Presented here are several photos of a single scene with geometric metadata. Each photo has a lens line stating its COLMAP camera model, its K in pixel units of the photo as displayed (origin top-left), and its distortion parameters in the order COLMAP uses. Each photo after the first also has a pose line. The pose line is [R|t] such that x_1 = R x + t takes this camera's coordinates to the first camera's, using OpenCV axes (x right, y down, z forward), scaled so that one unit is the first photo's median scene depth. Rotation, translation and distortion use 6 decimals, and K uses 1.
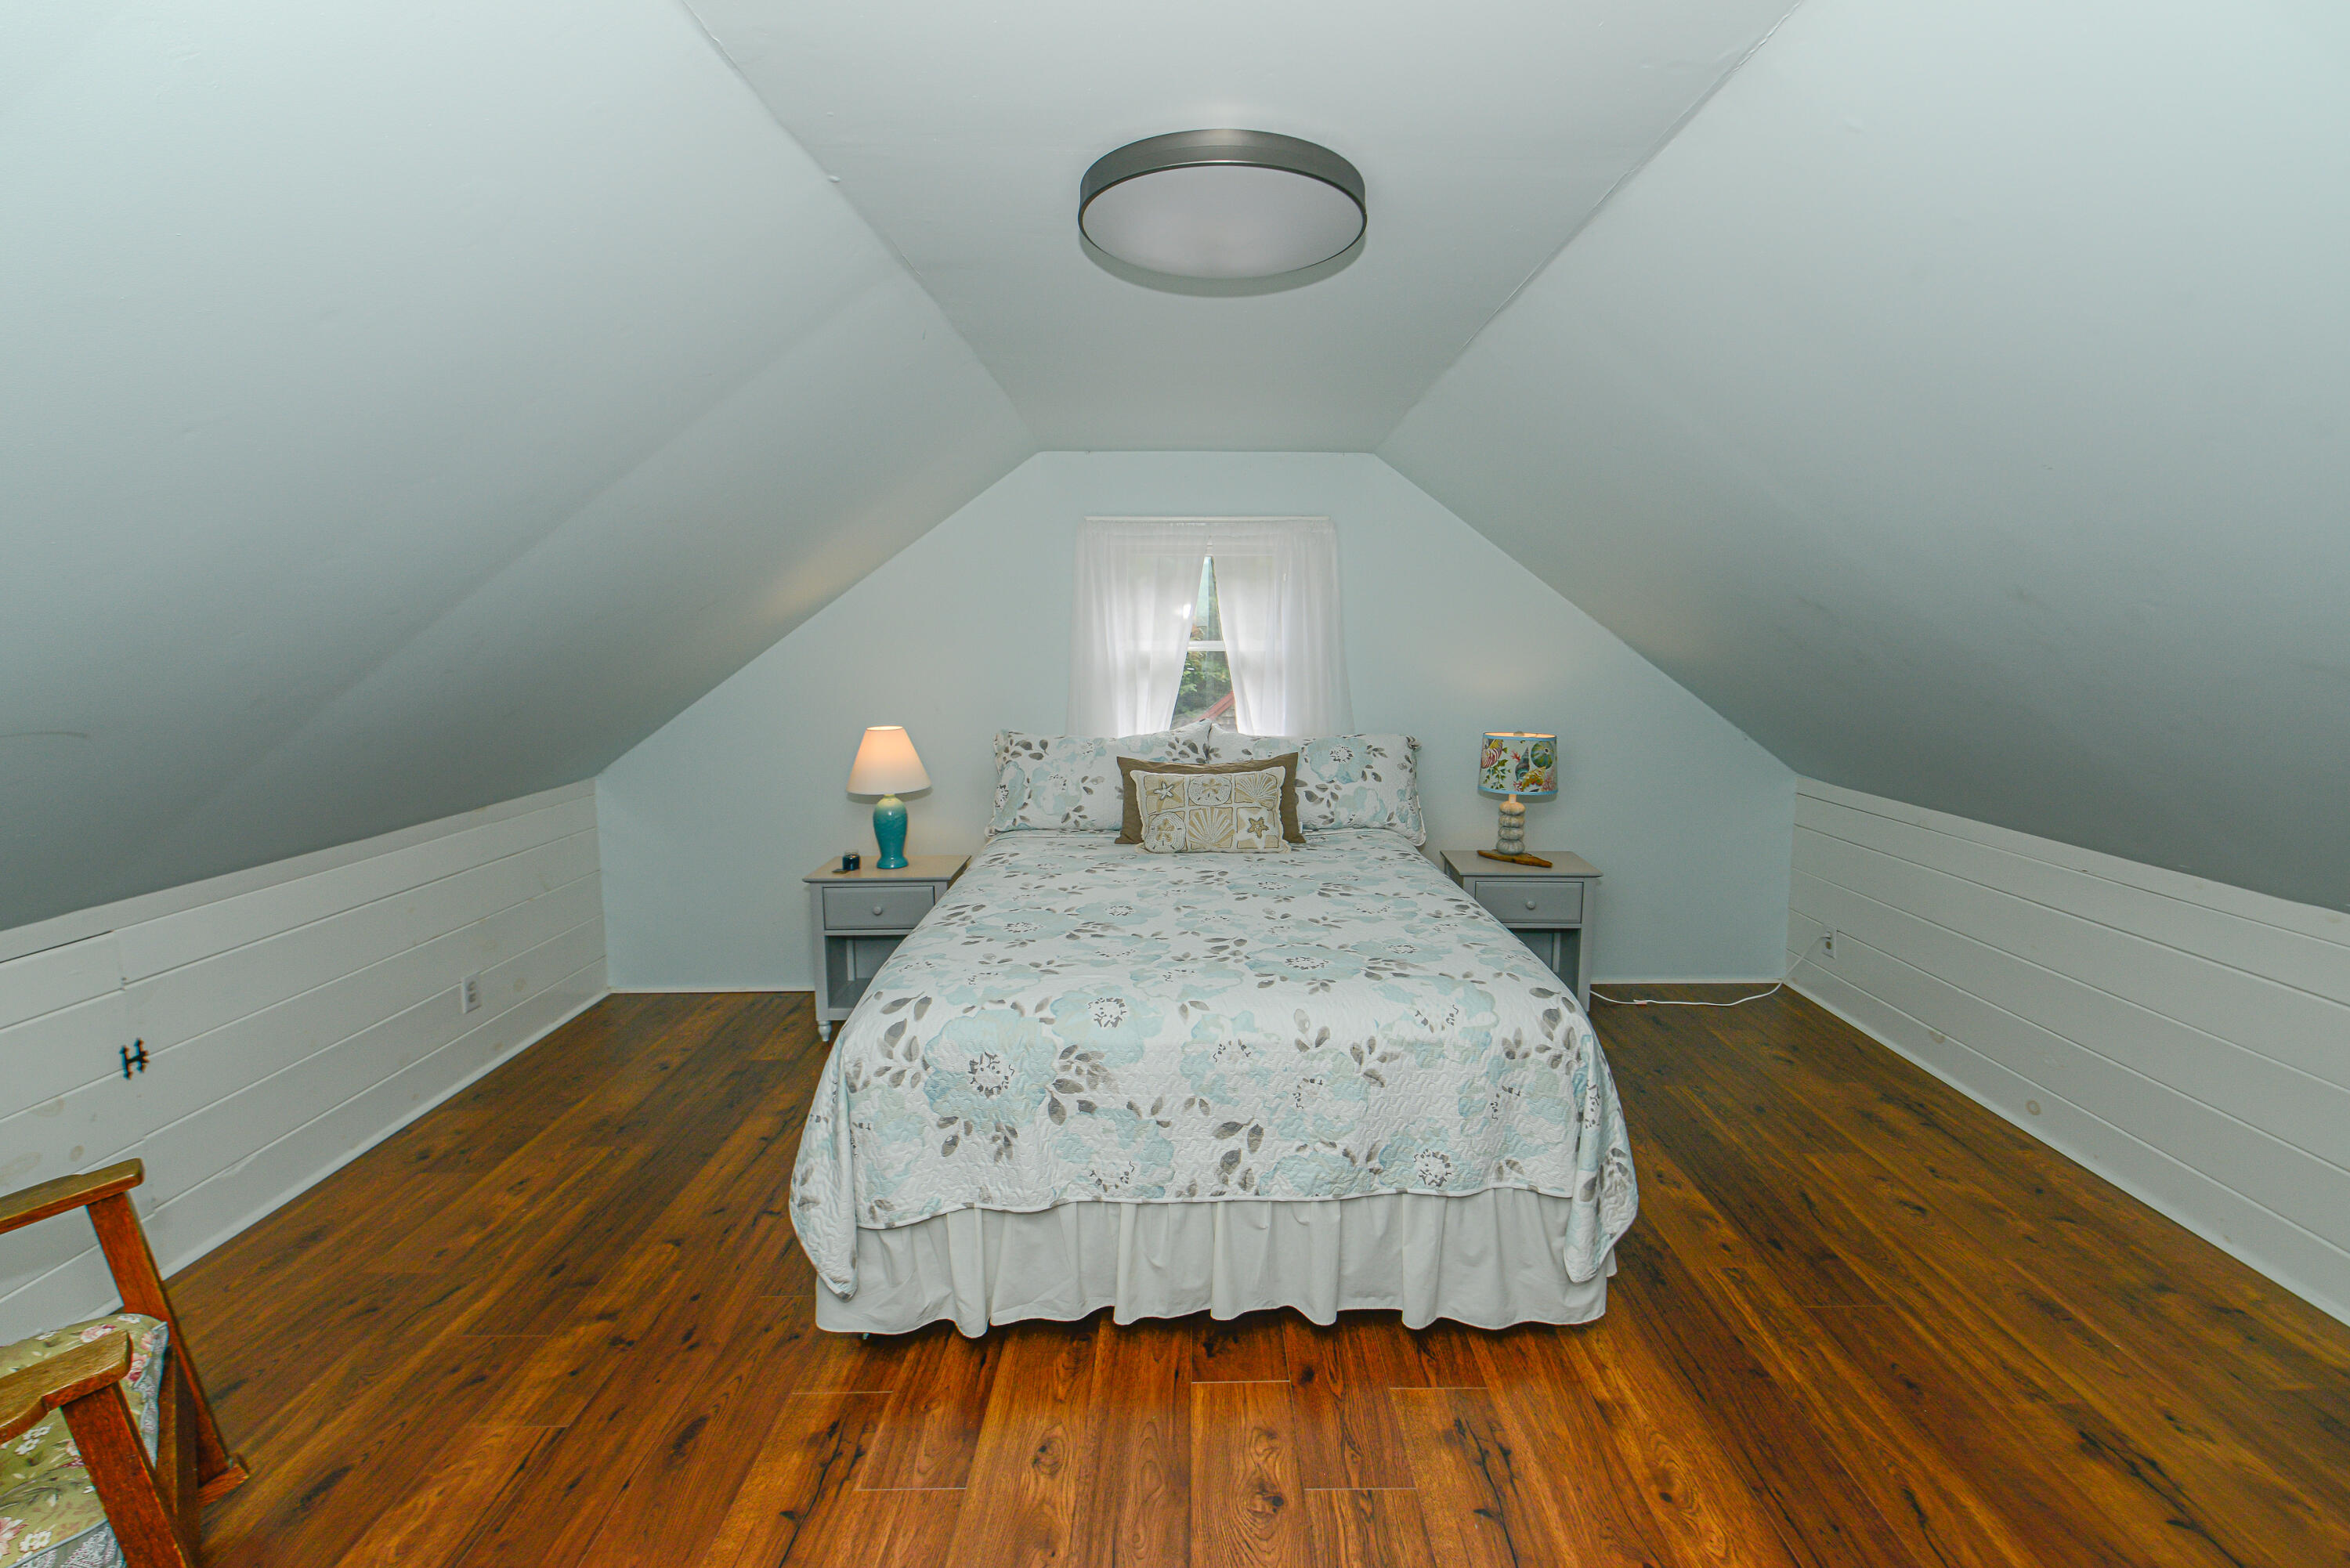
lens RADIAL K [[1048.8, 0, 1186.3], [0, 1048.8, 782.0], [0, 0, 1]] dist [-0.015678, -0.000564]
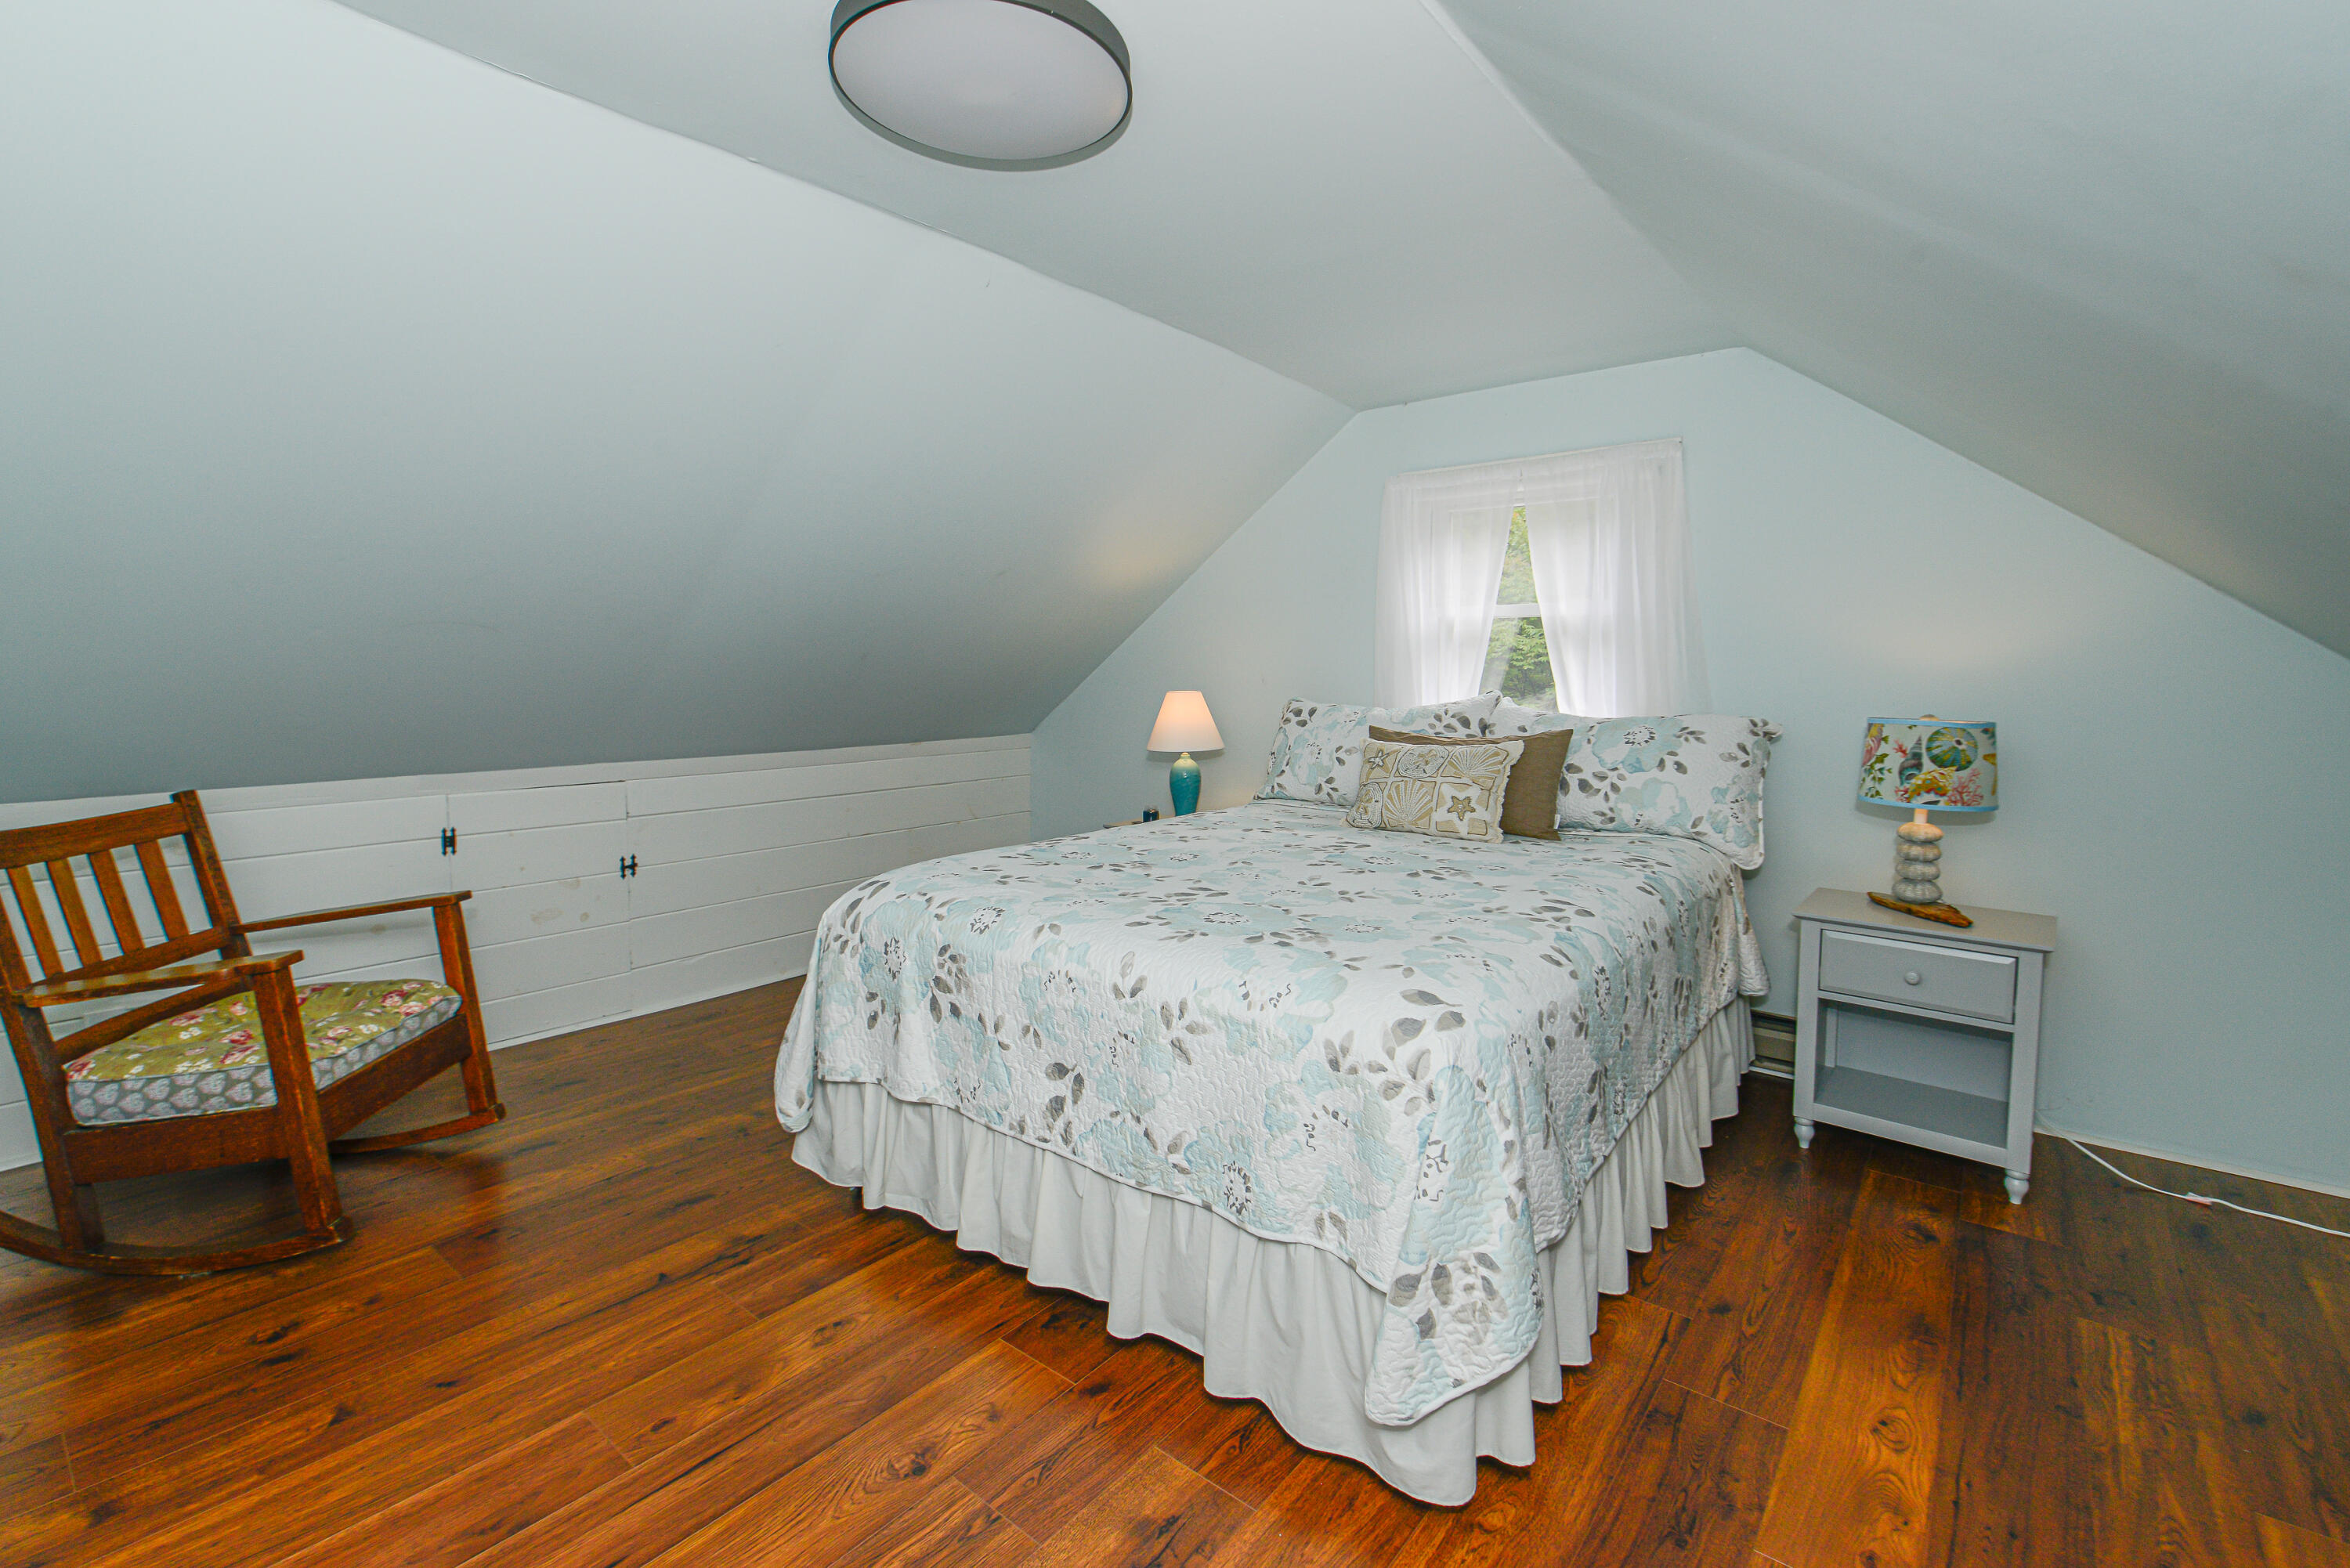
lens RADIAL K [[1045.2, 0, 1172.6], [0, 1045.2, 758.2], [0, 0, 1]] dist [-0.011085, -0.000371]
pose [[0.765956, 0.059316, -0.640151, 0.667178], [-0.099470, 0.994678, -0.026853, 0.078290], [0.635152, 0.084244, 0.767779, 0.348356]]
